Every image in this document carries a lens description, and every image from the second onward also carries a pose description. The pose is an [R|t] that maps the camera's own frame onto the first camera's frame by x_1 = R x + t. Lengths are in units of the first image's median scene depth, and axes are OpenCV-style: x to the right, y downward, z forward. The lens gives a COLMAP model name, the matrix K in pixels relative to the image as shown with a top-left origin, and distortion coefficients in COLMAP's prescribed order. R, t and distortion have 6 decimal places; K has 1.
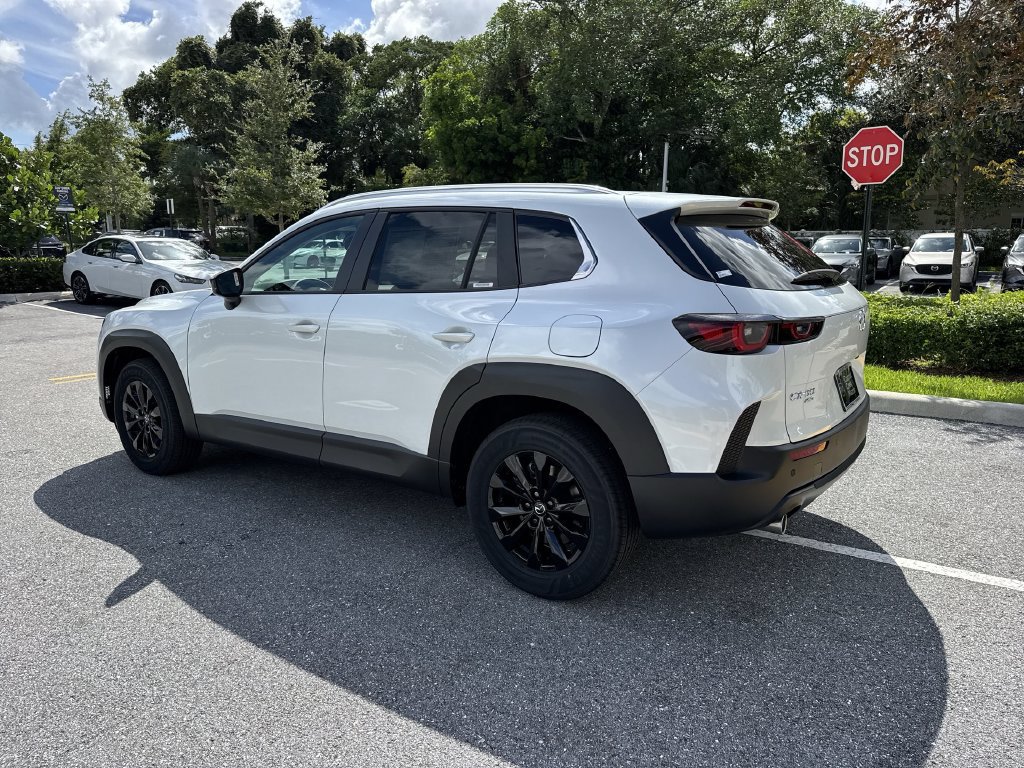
lens RADIAL K [[721.0, 0, 511.7], [0, 721.0, 381.2], [0, 0, 1]] dist [0.039497, -0.051504]
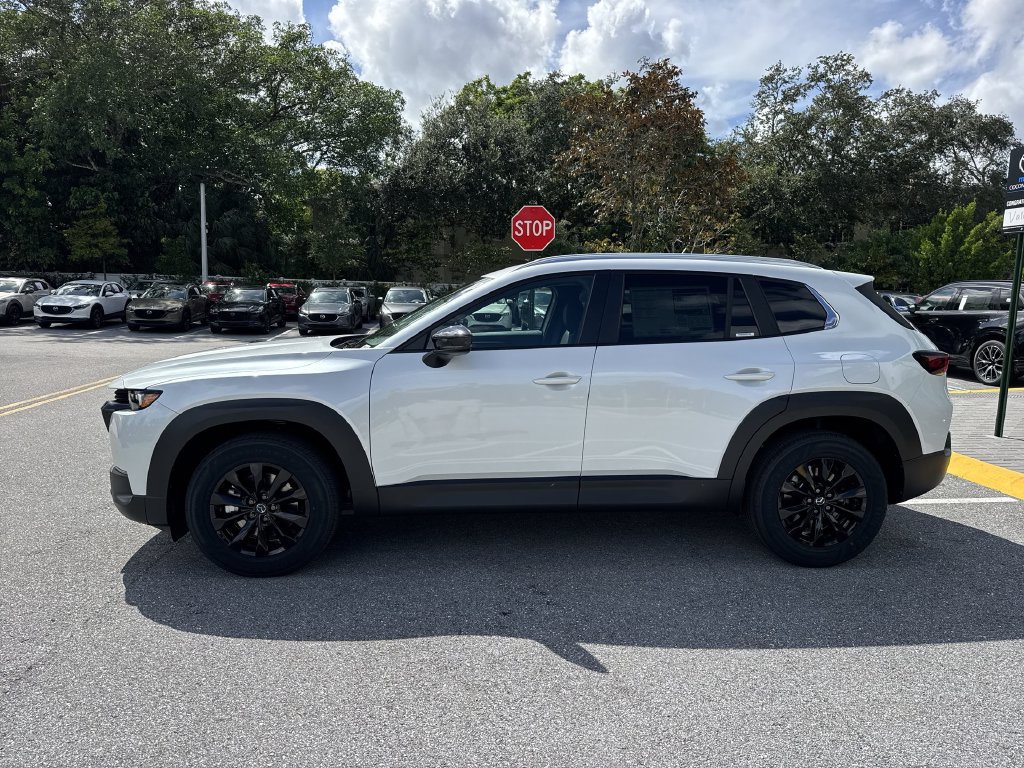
lens RADIAL K [[721.0, 0, 508.2], [0, 721.0, 389.4], [0, 0, 1]] dist [0.039497, -0.051504]
pose [[0.767783, -0.063294, 0.637576, -0.796880], [0.095160, 0.995337, -0.015784, -0.039811], [-0.633604, 0.072791, 0.770225, 0.198758]]
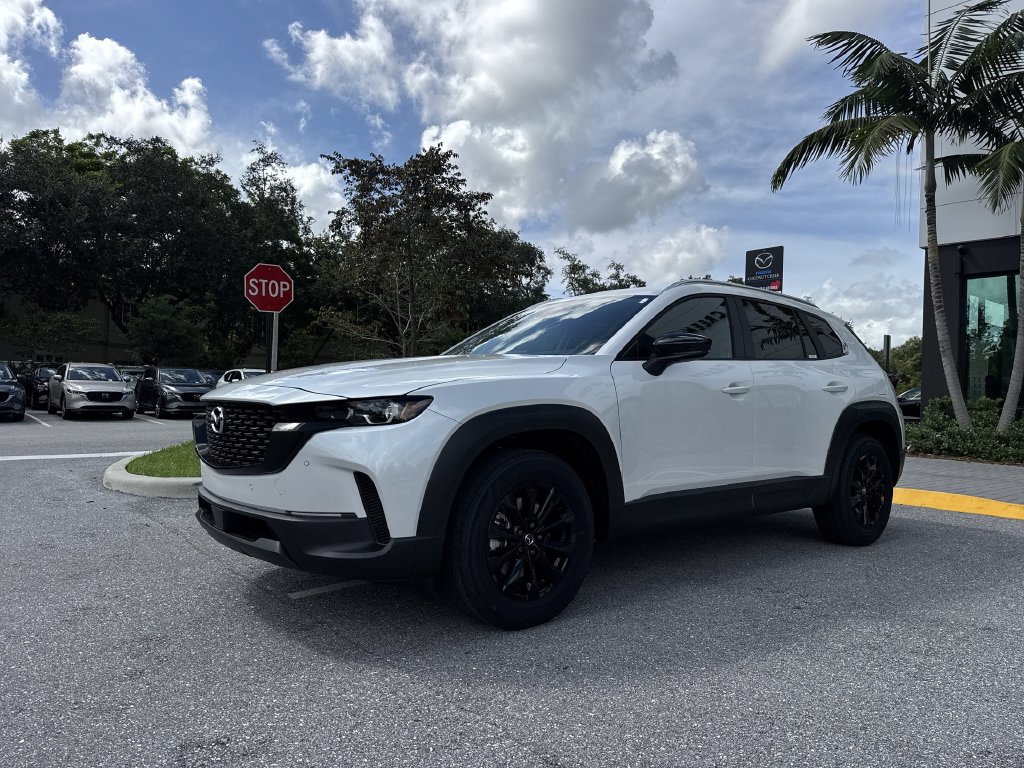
lens RADIAL K [[721.0, 0, 509.1], [0, 721.0, 383.1], [0, 0, 1]] dist [0.039497, -0.051504]
pose [[0.275000, 0.030825, 0.960950, -1.145693], [0.151863, 0.985546, -0.075074, -0.041747], [-0.949375, 0.166578, 0.266343, 0.821554]]
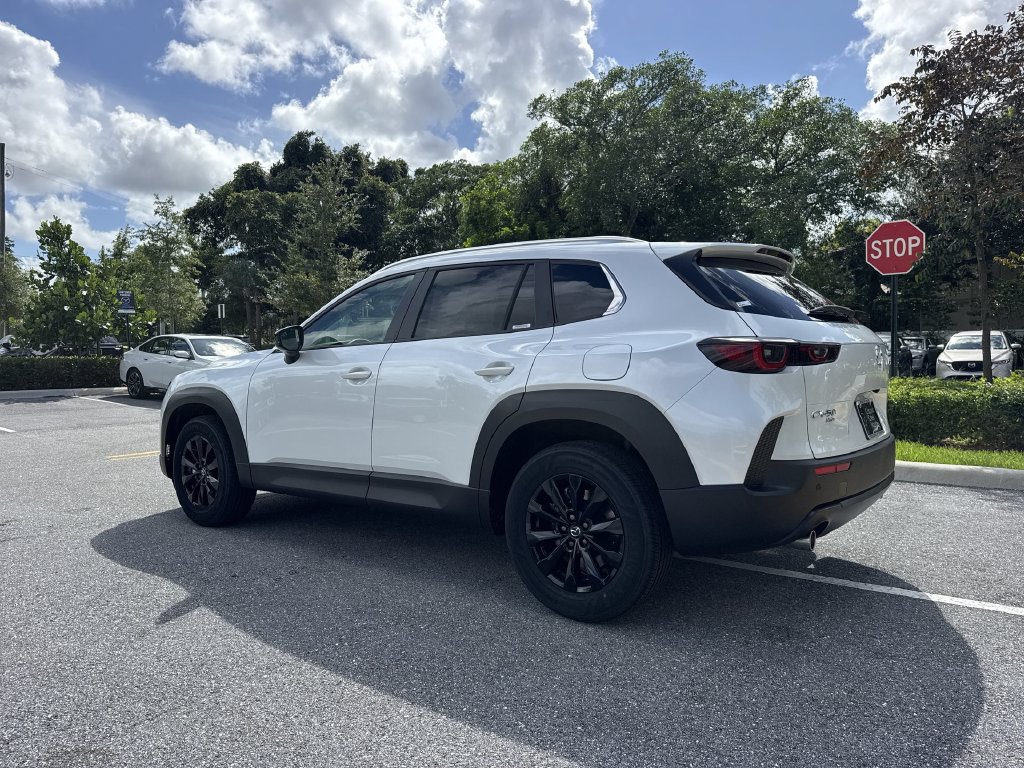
lens RADIAL K [[721.0, 0, 506.9], [0, 721.0, 383.1], [0, 0, 1]] dist [0.039497, -0.051504]
pose [[0.998690, -0.001965, -0.051130, -0.004291], [-0.005481, 0.989405, -0.145079, 0.074706], [0.050873, 0.145169, 0.988098, -0.046109]]
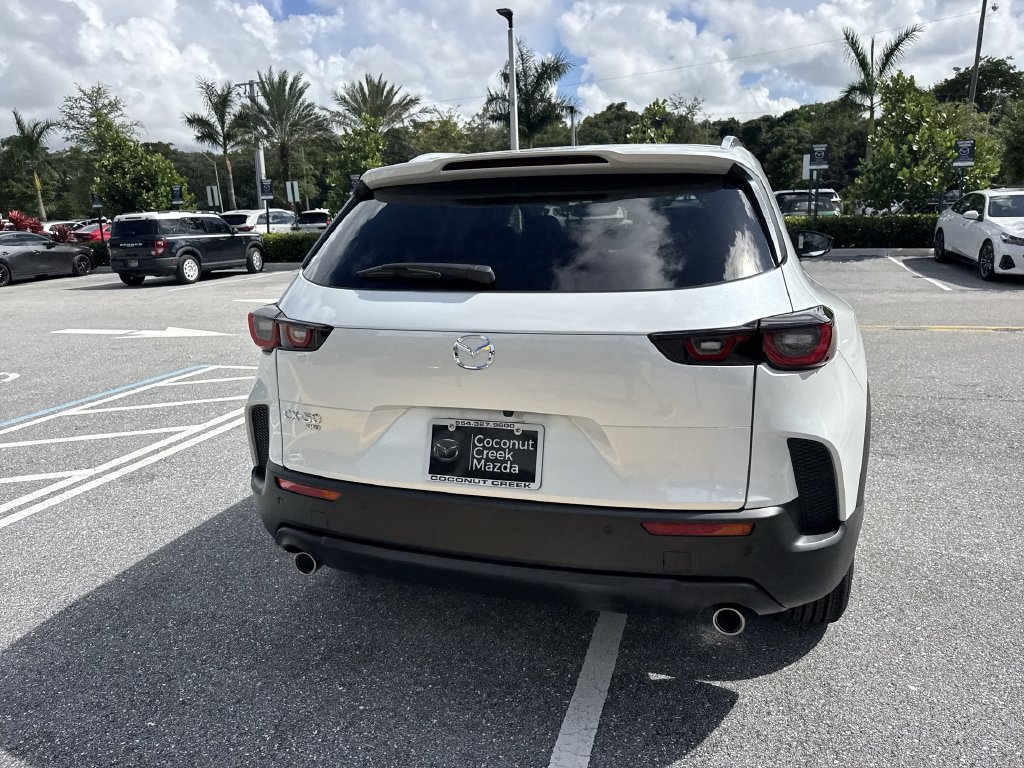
lens RADIAL K [[721.0, 0, 519.2], [0, 721.0, 385.4], [0, 0, 1]] dist [0.039497, -0.051504]
pose [[0.304913, 0.213239, -0.928201, 0.690582], [-0.148807, 0.973309, 0.174719, -0.108799], [0.940683, 0.084849, 0.328506, 0.546003]]
